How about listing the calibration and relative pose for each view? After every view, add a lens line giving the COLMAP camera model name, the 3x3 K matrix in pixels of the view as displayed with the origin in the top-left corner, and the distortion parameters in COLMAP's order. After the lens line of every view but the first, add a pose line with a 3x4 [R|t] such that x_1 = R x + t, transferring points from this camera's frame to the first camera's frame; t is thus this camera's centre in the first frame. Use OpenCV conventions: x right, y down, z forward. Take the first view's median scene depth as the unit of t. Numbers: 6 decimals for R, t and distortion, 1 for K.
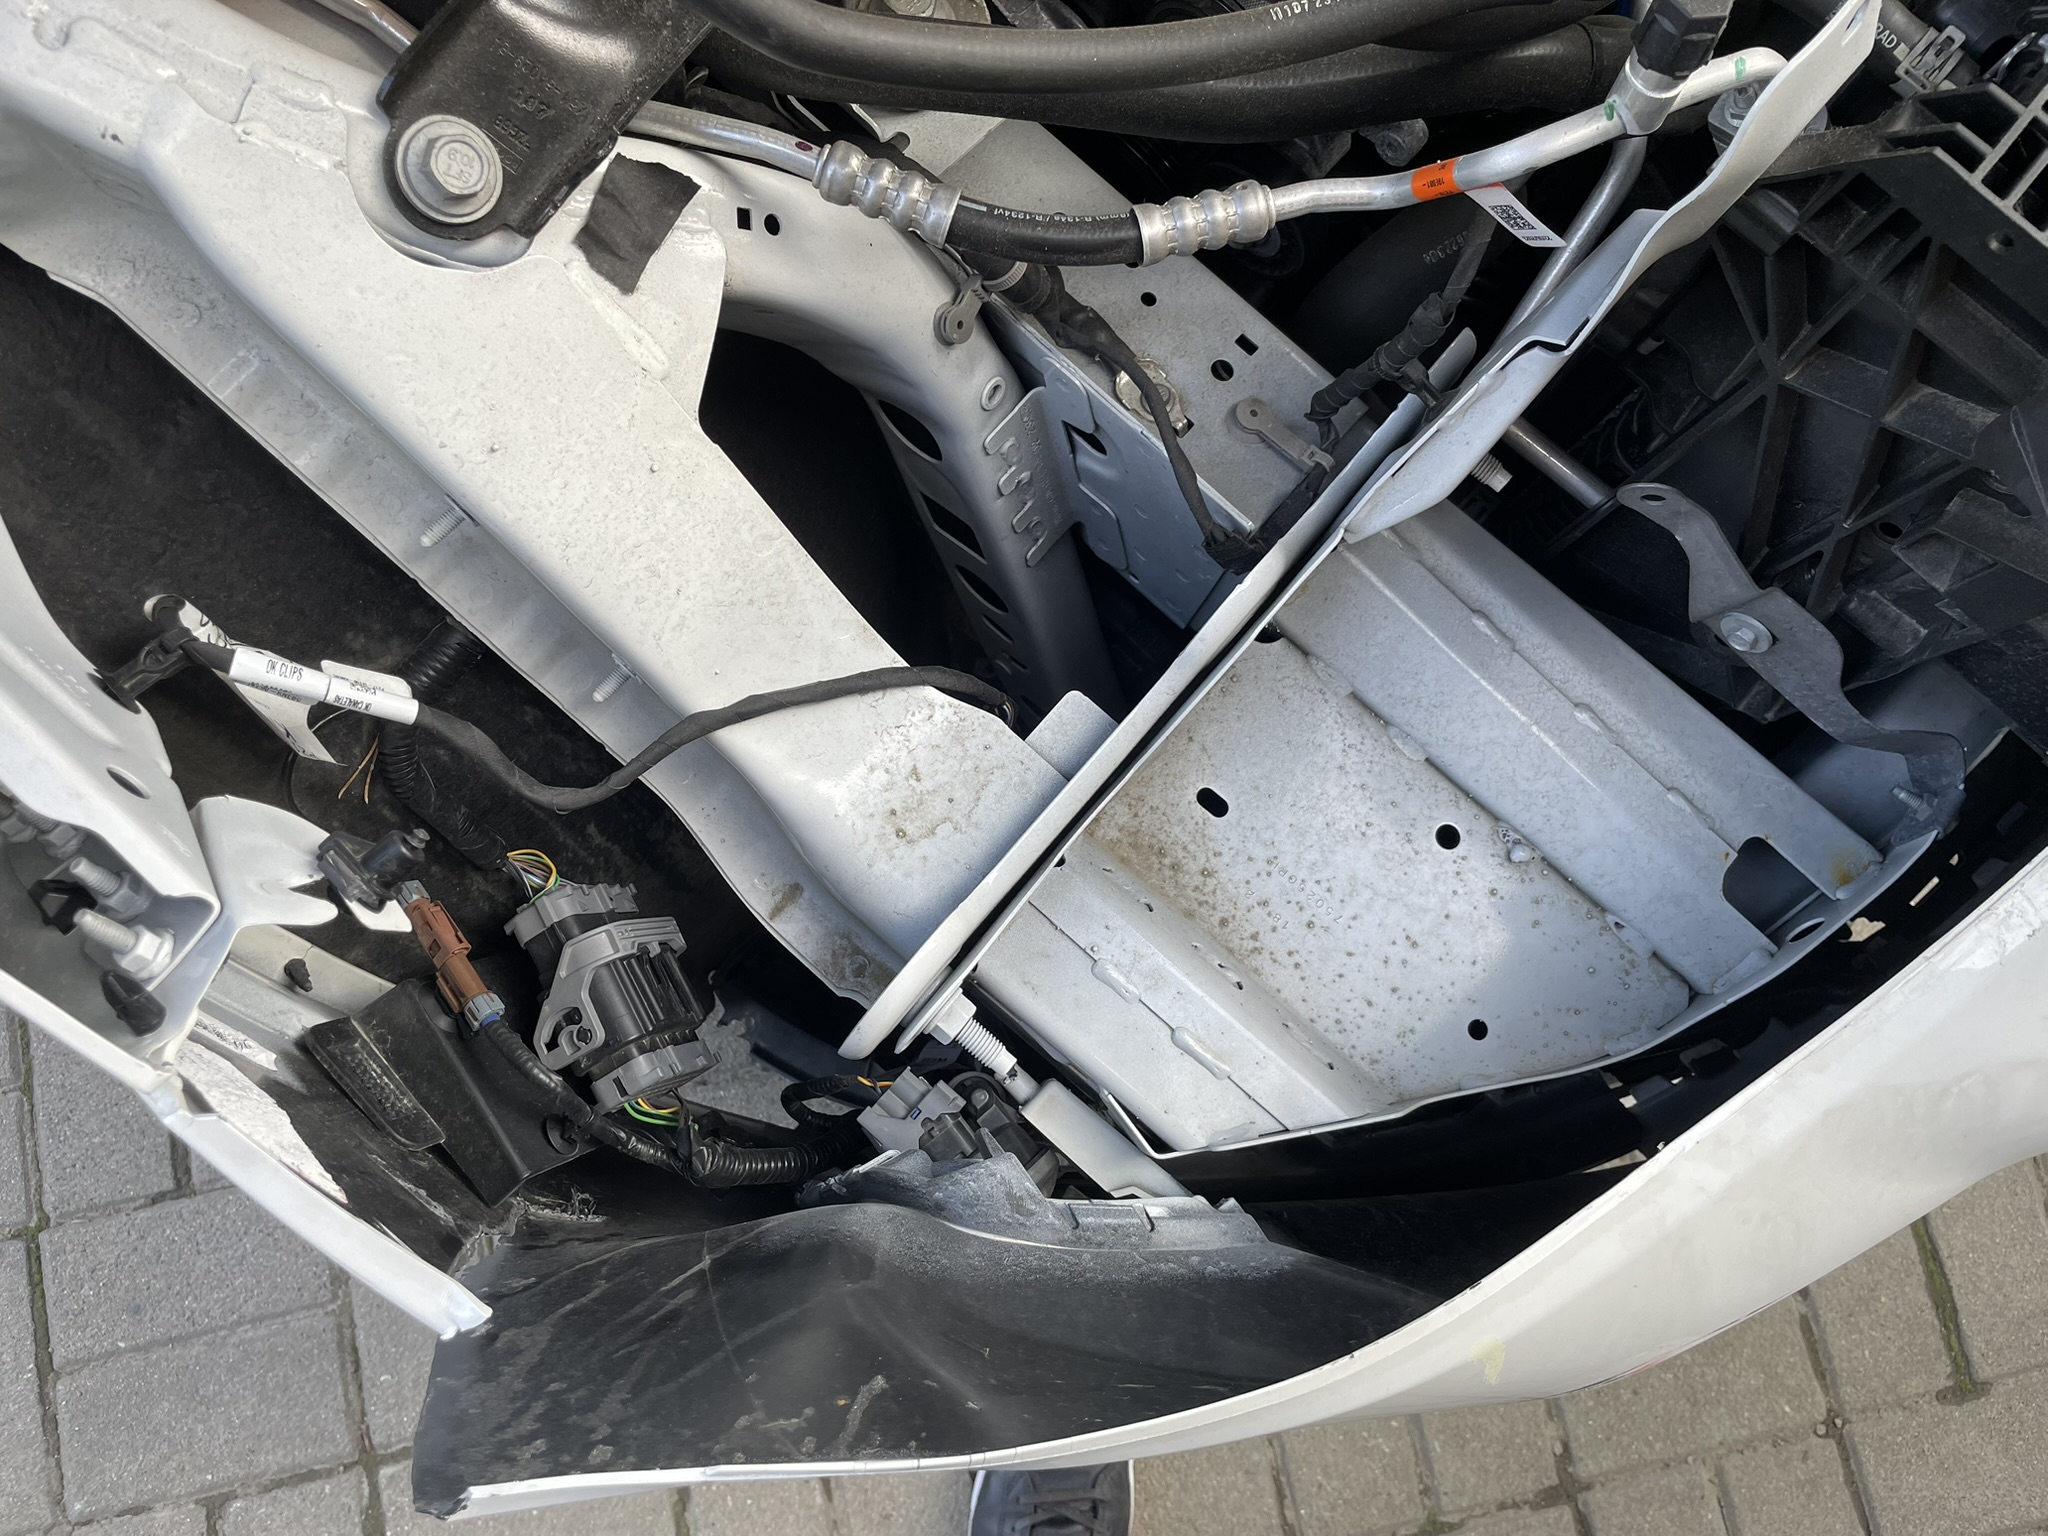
lens RADIAL K [[1536.2, 0, 1024.0], [0, 1536.2, 768.0], [0, 0, 1]] dist [0.080628, -0.111831]
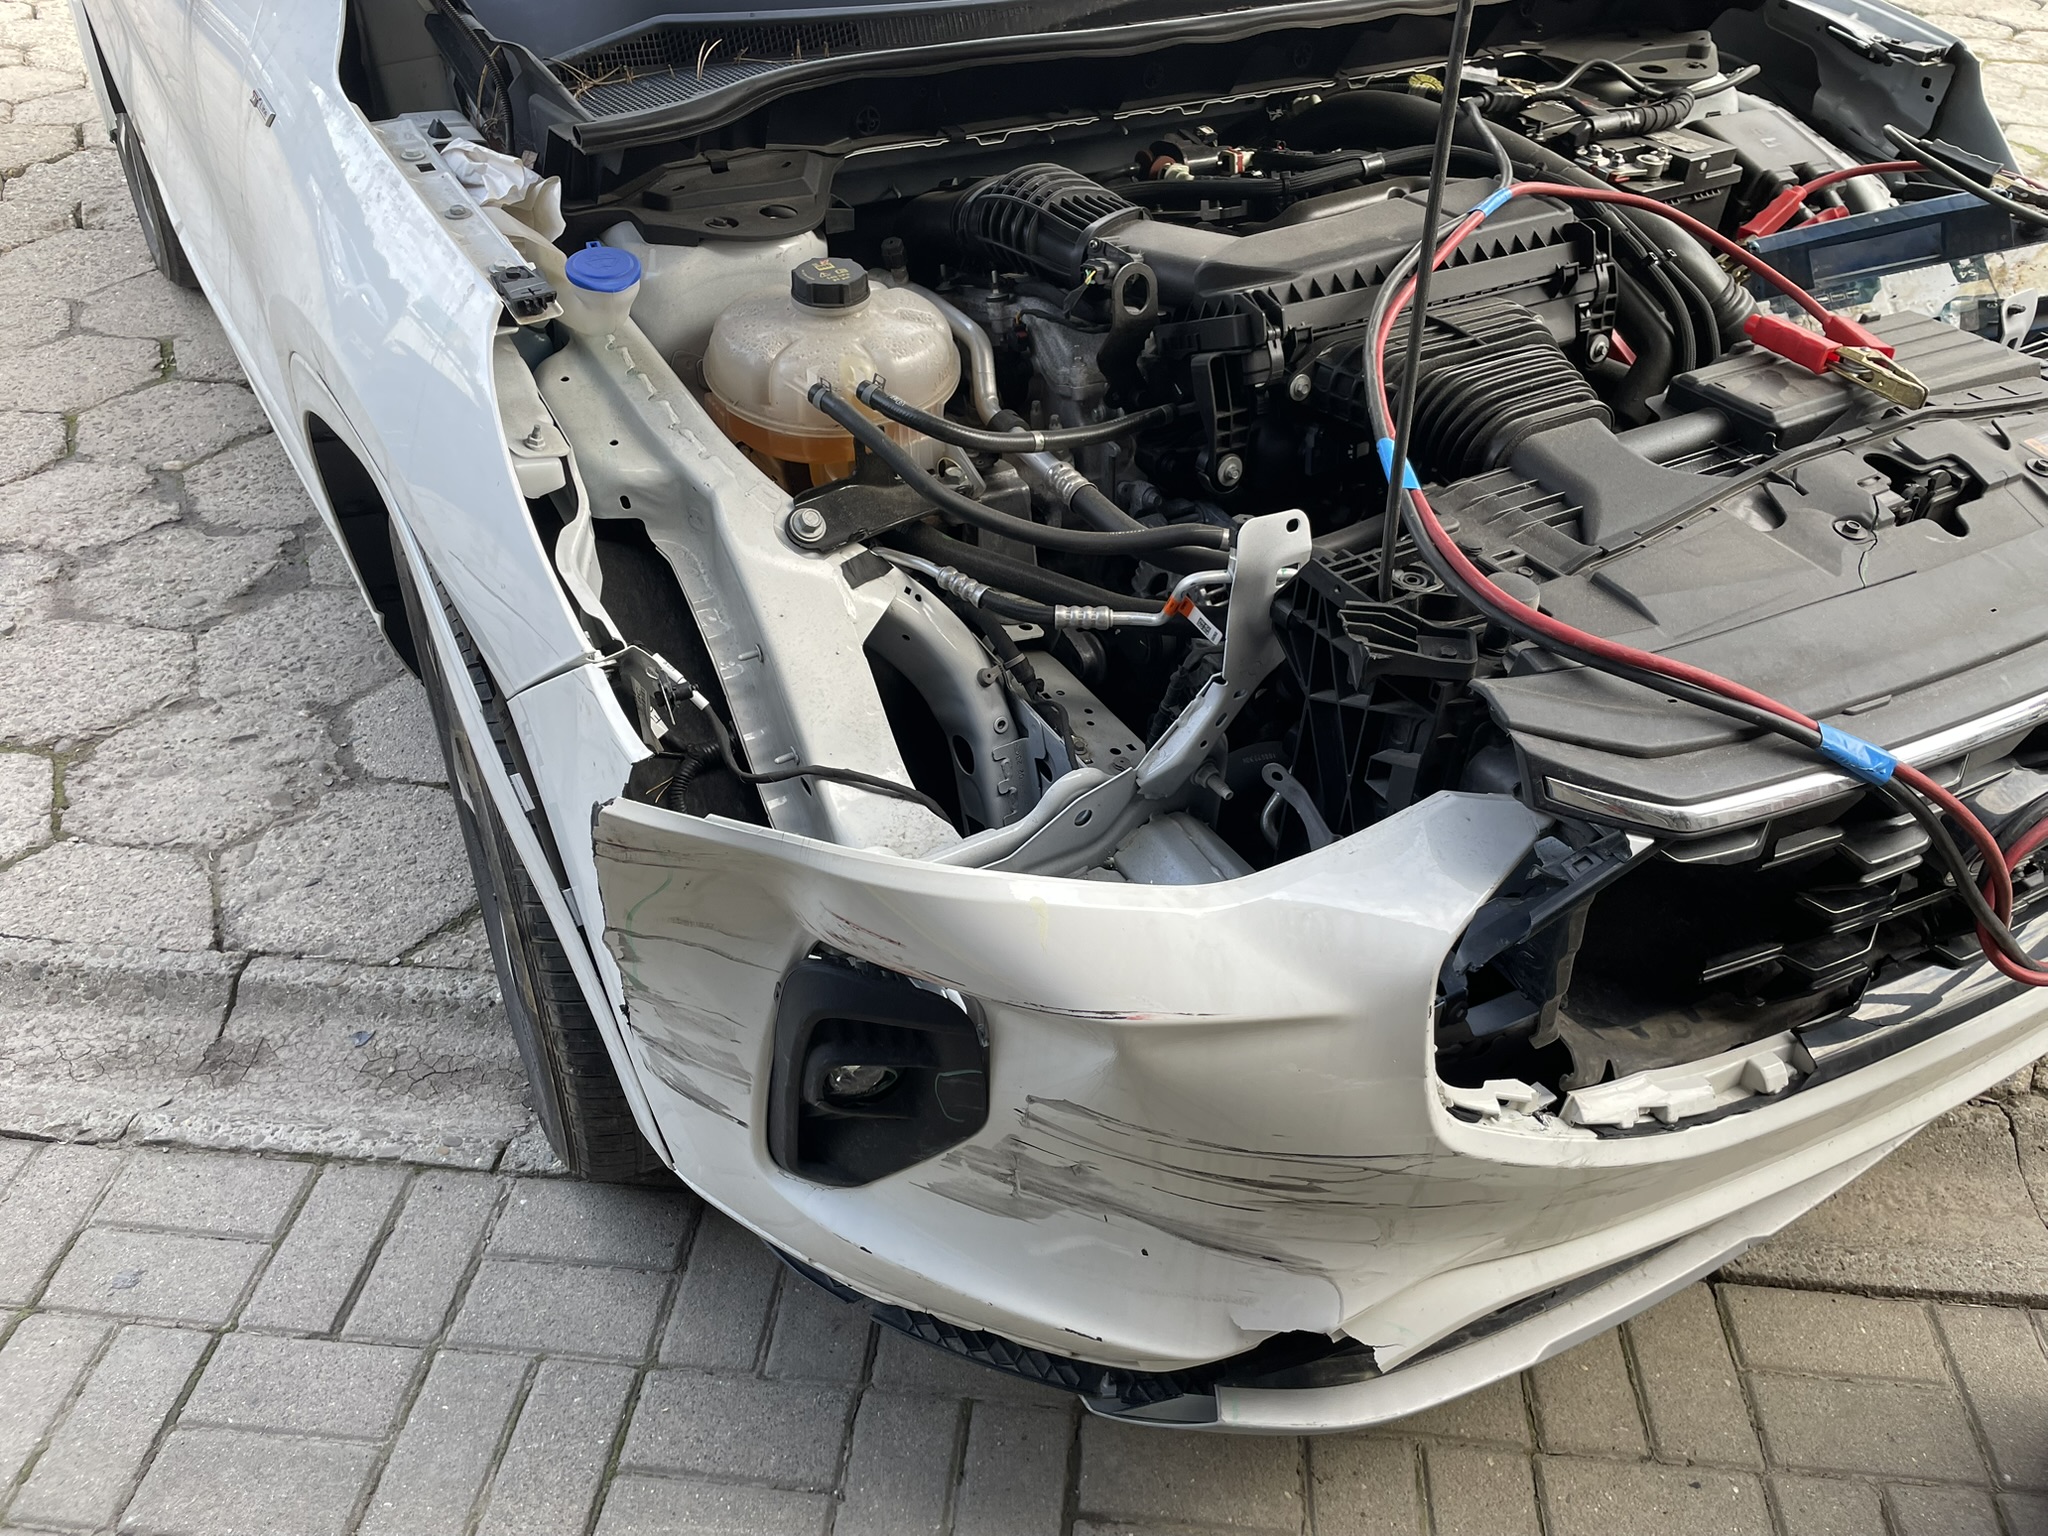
lens RADIAL K [[1536.2, 0, 1024.0], [0, 1536.2, 768.0], [0, 0, 1]] dist [0.080628, -0.111831]
pose [[0.954165, 0.159475, -0.253251, 0.540446], [-0.287880, 0.720401, -0.630989, 1.095218], [0.081816, 0.674974, 0.733292, -0.495249]]
